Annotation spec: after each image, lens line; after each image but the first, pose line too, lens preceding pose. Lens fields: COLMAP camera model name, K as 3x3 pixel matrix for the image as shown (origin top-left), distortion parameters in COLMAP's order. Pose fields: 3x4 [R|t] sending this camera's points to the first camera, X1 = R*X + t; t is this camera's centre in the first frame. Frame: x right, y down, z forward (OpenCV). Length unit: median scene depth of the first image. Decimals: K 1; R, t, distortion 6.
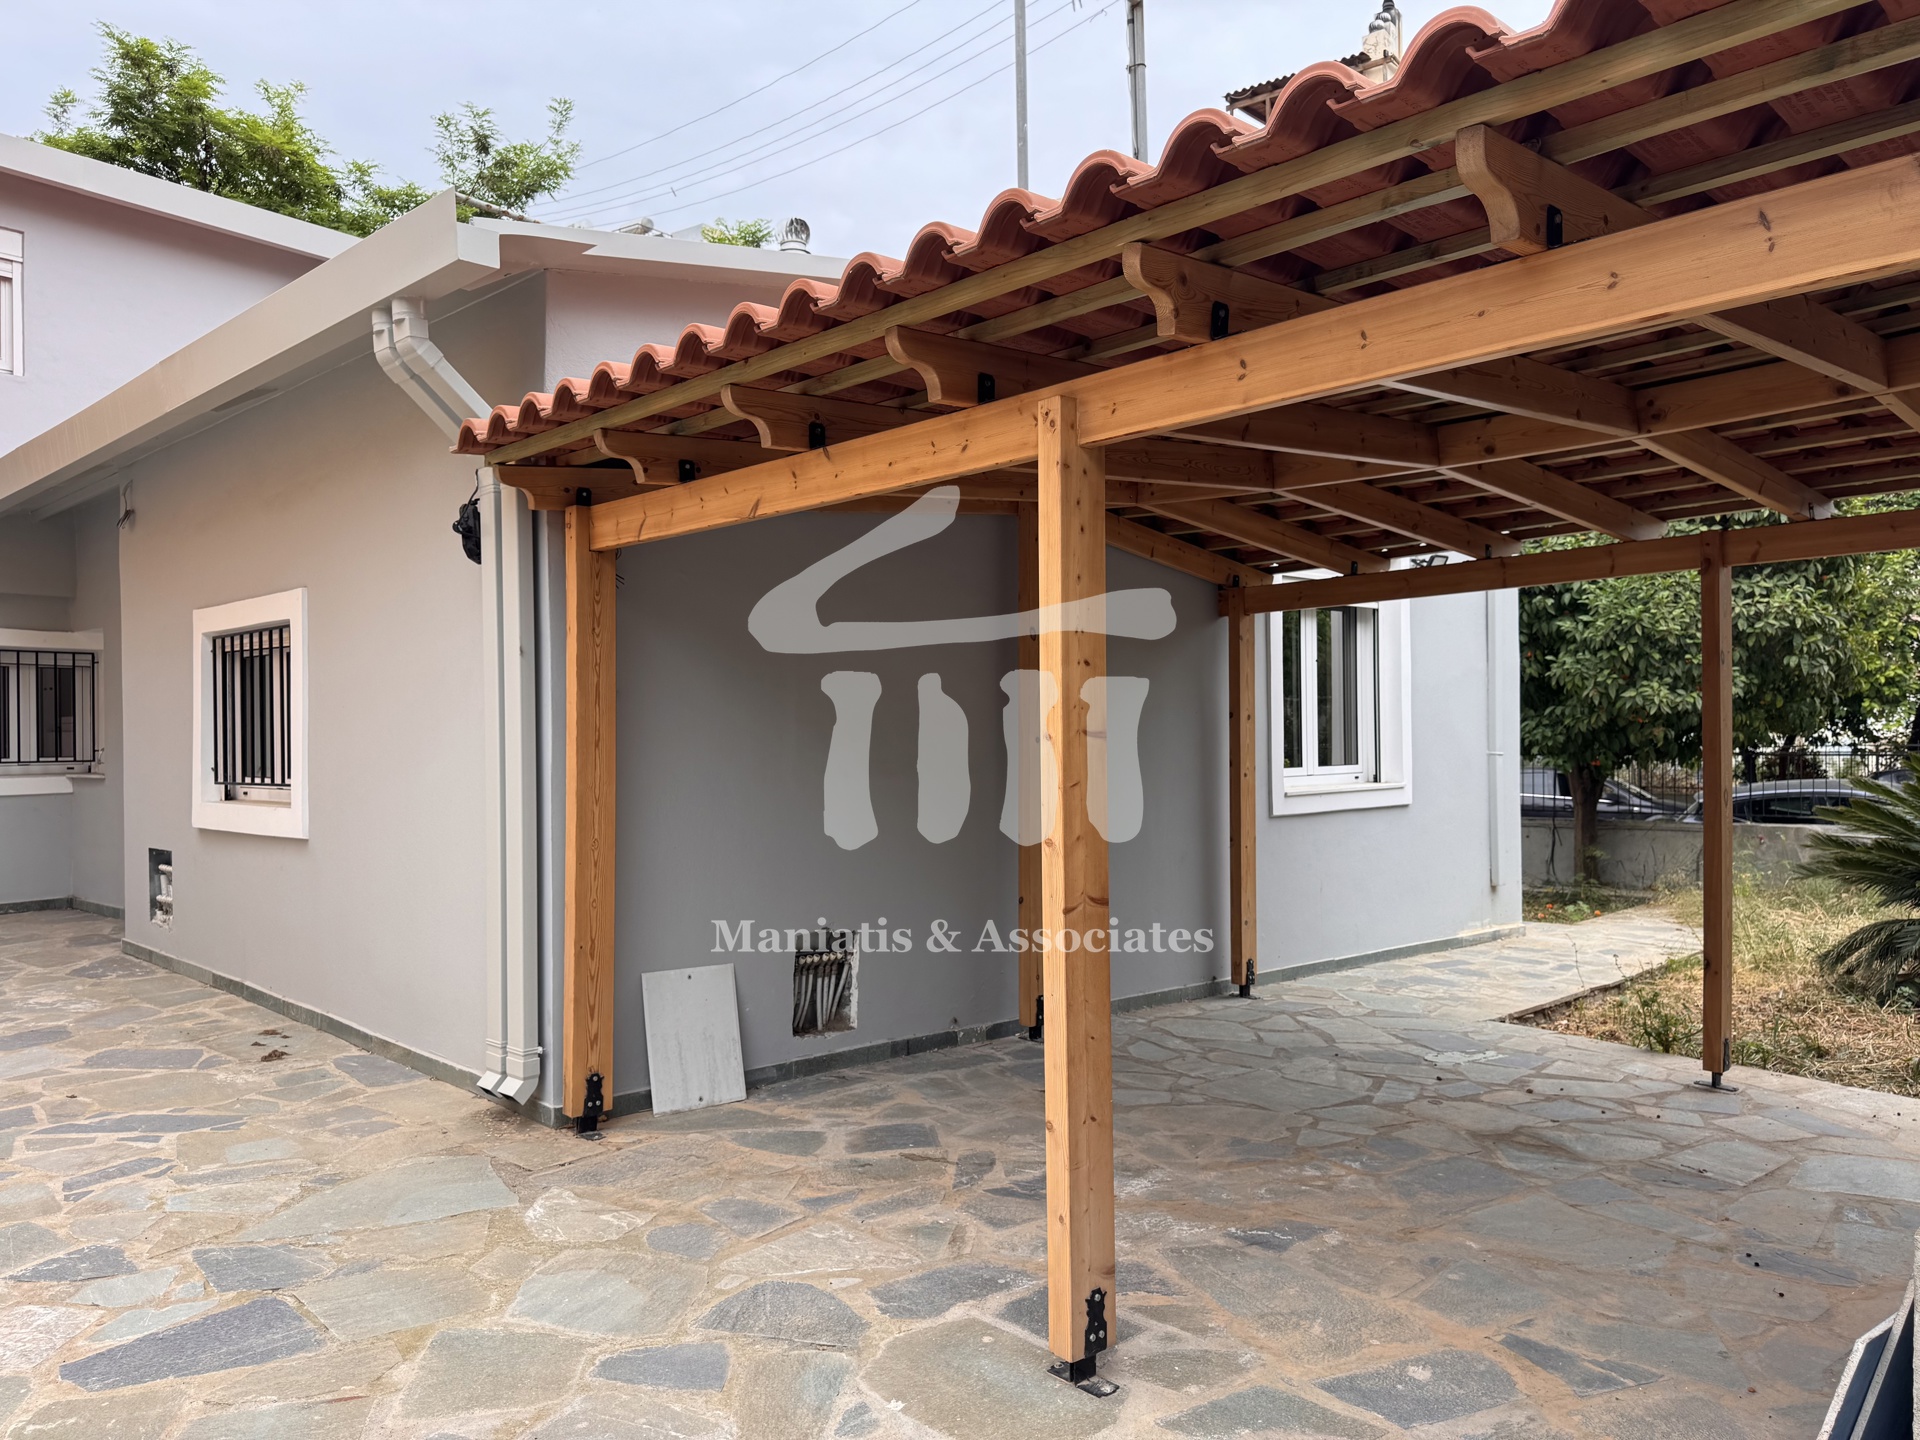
lens RADIAL K [[1367.9, 0, 954.0], [0, 1367.9, 727.1], [0, 0, 1]] dist [0.061355, -0.058095]
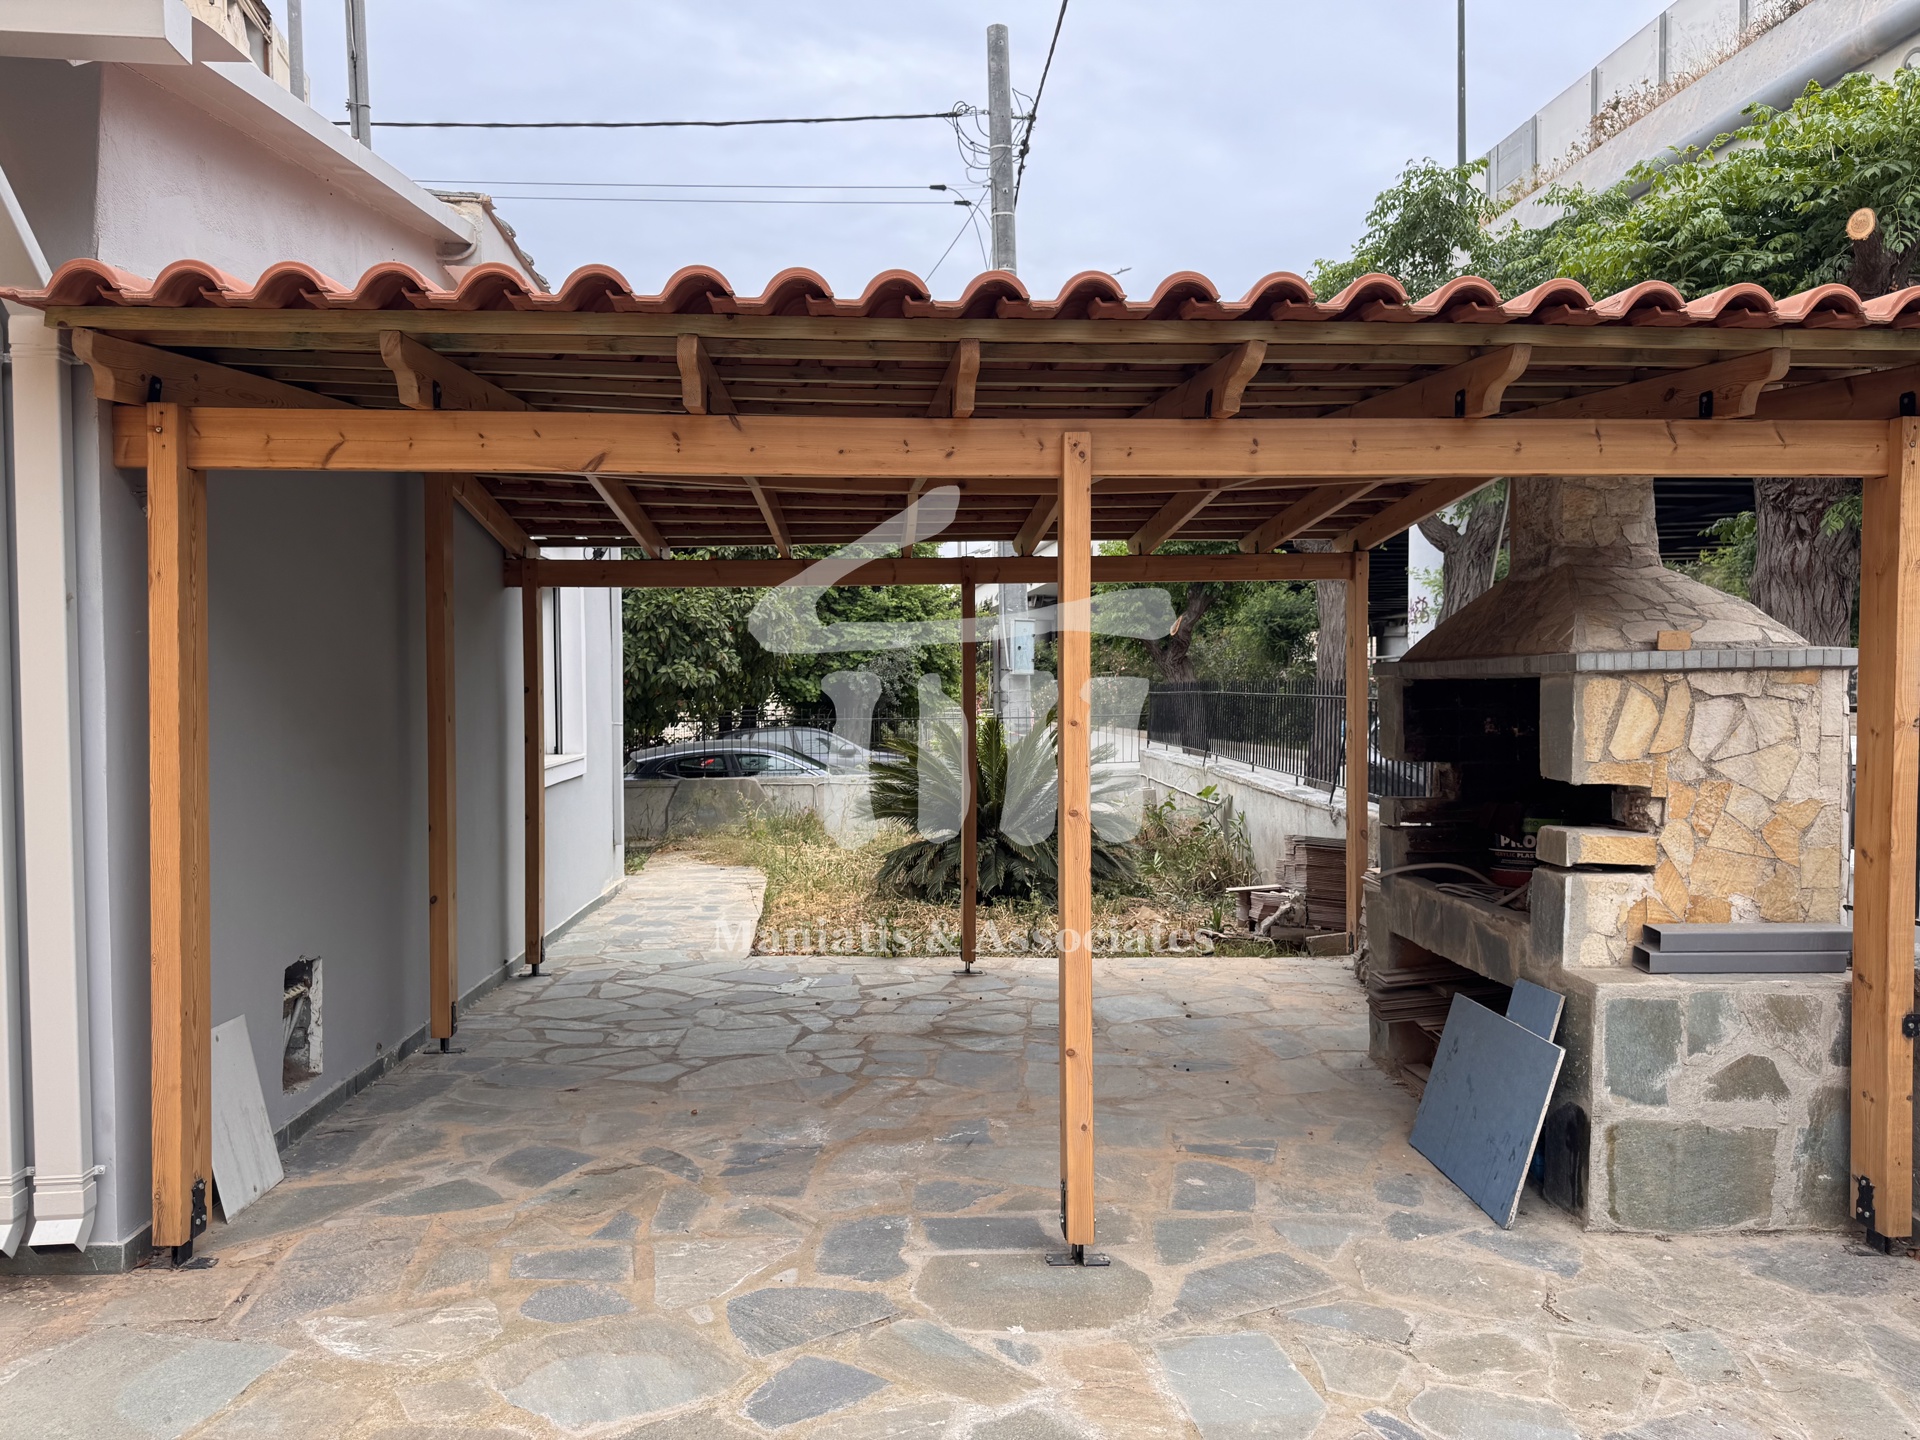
lens RADIAL K [[1367.9, 0, 966.9], [0, 1367.9, 706.3], [0, 0, 1]] dist [0.061355, -0.058095]
pose [[0.630120, -0.003291, 0.776490, -0.720415], [-0.004330, 0.999961, 0.007752, -0.011344], [-0.776485, -0.008247, 0.630081, 0.268022]]
